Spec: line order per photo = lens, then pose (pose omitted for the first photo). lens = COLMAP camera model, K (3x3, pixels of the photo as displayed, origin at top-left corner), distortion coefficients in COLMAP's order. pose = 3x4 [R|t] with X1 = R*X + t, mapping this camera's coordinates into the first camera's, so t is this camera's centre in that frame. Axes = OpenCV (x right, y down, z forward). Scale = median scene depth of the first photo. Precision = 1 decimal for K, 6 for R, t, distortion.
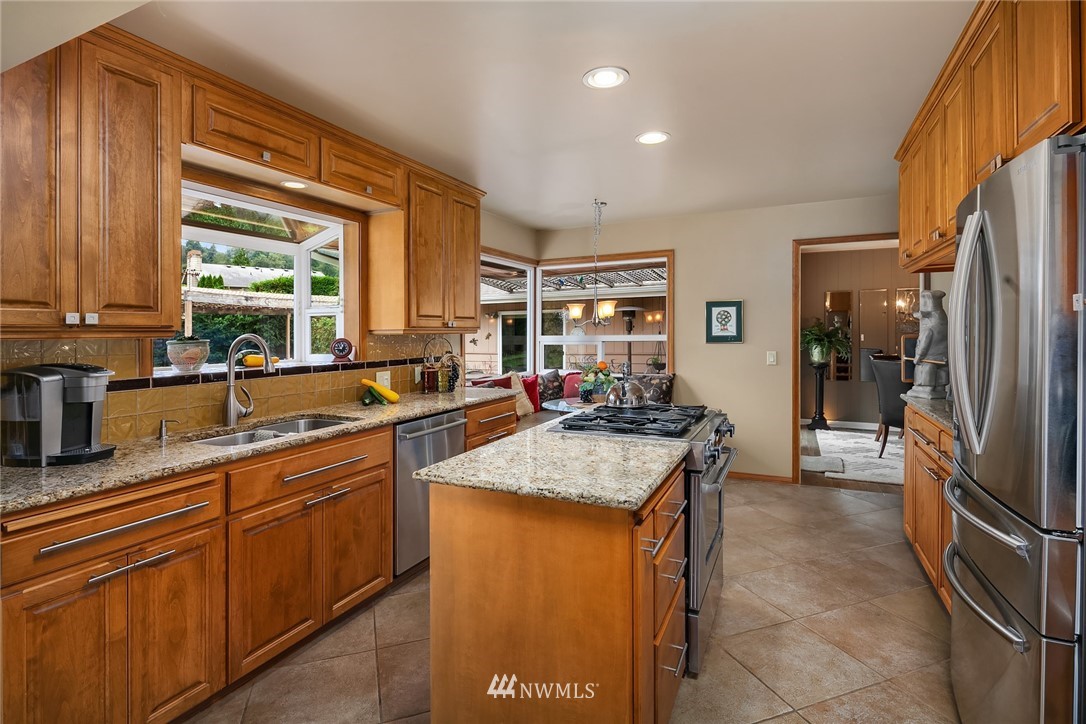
lens RADIAL K [[527.9, 0, 545.8], [0, 527.9, 331.7], [0, 0, 1]] dist [-0.005312, -0.000957]
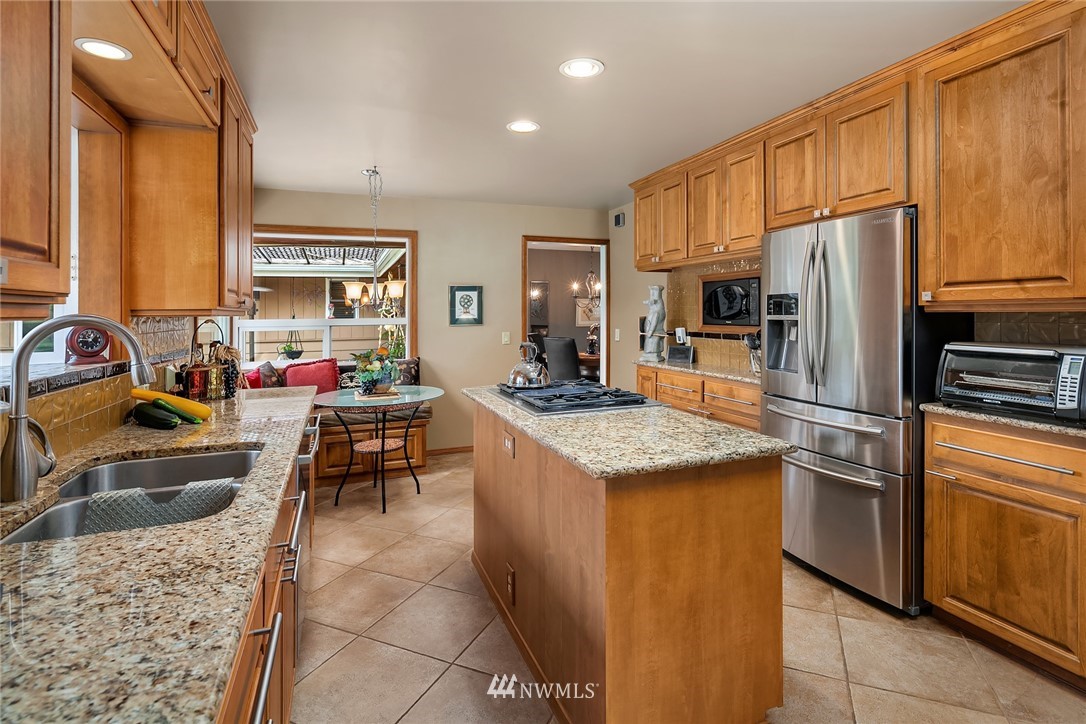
lens RADIAL K [[527.9, 0, 548.5], [0, 527.9, 309.4], [0, 0, 1]] dist [-0.005312, -0.000957]
pose [[0.685055, 0.008754, 0.728439, -0.425451], [0.001619, 0.999907, -0.013539, 0.005473], [-0.728490, 0.010454, 0.684977, 0.208394]]
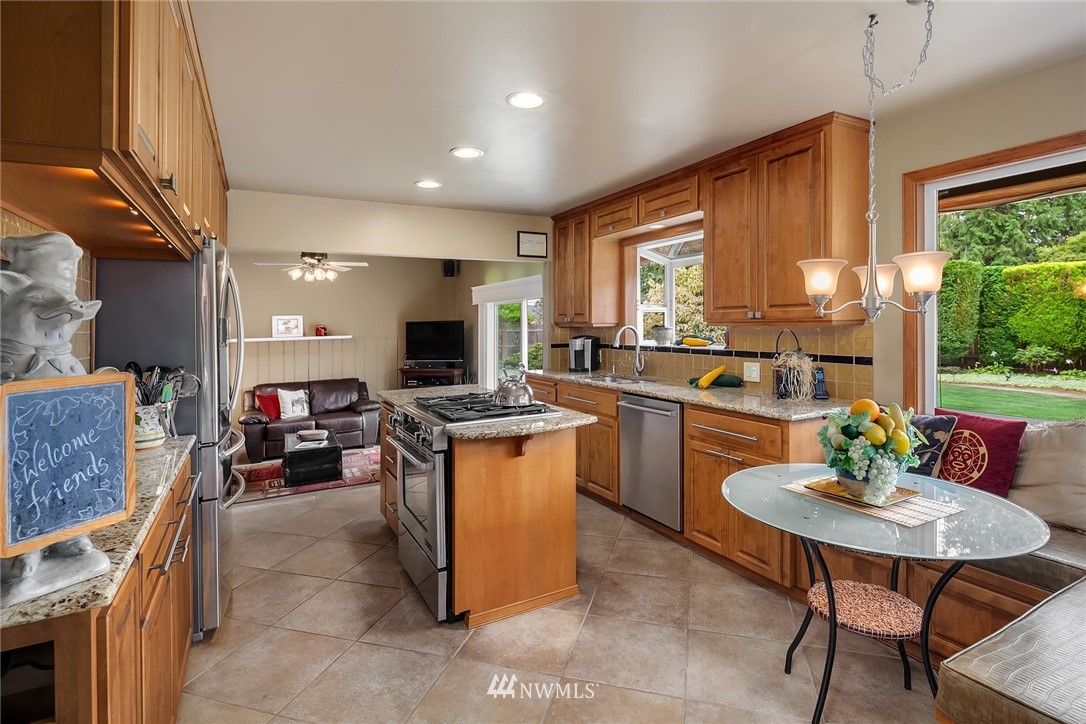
lens RADIAL K [[527.9, 0, 548.5], [0, 527.9, 324.5], [0, 0, 1]] dist [-0.005312, -0.000957]
pose [[-0.588578, 0.018816, -0.808221, 0.693907], [0.023291, 0.999709, 0.006313, -0.009608], [0.808105, -0.015108, -0.588845, 1.251317]]
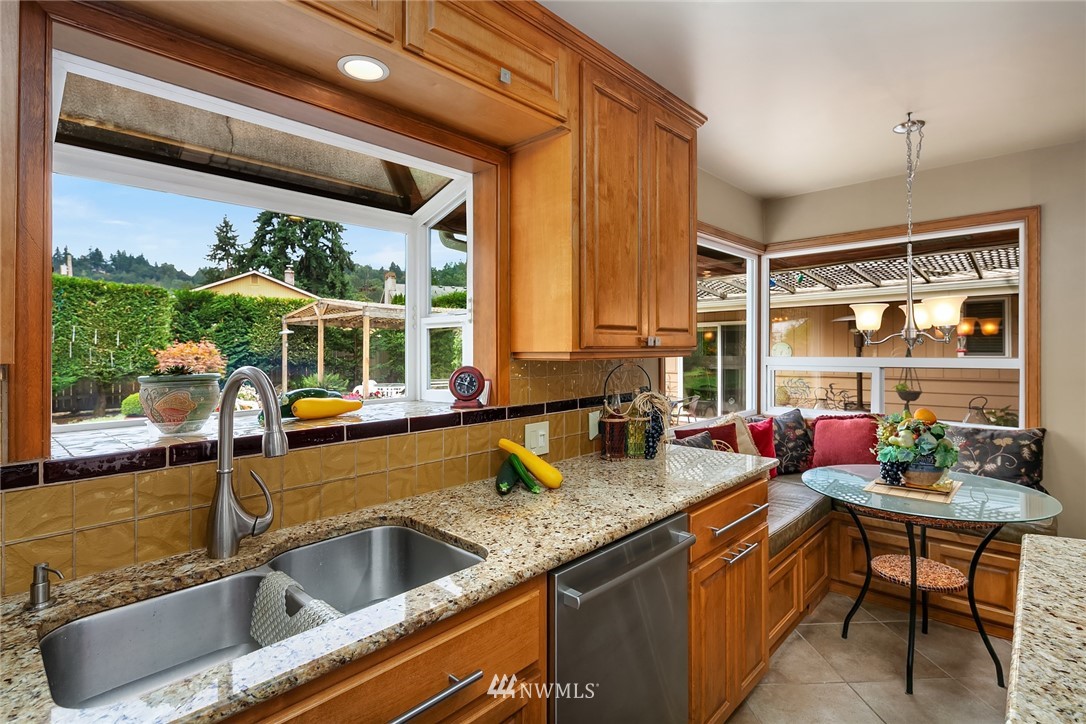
lens RADIAL K [[527.9, 0, 545.9], [0, 527.9, 344.0], [0, 0, 1]] dist [-0.005312, -0.000957]
pose [[0.951580, 0.001399, -0.307397, -0.116691], [-0.002189, 0.999995, -0.002225, -0.010230], [0.307393, 0.002791, 0.951579, 0.437093]]
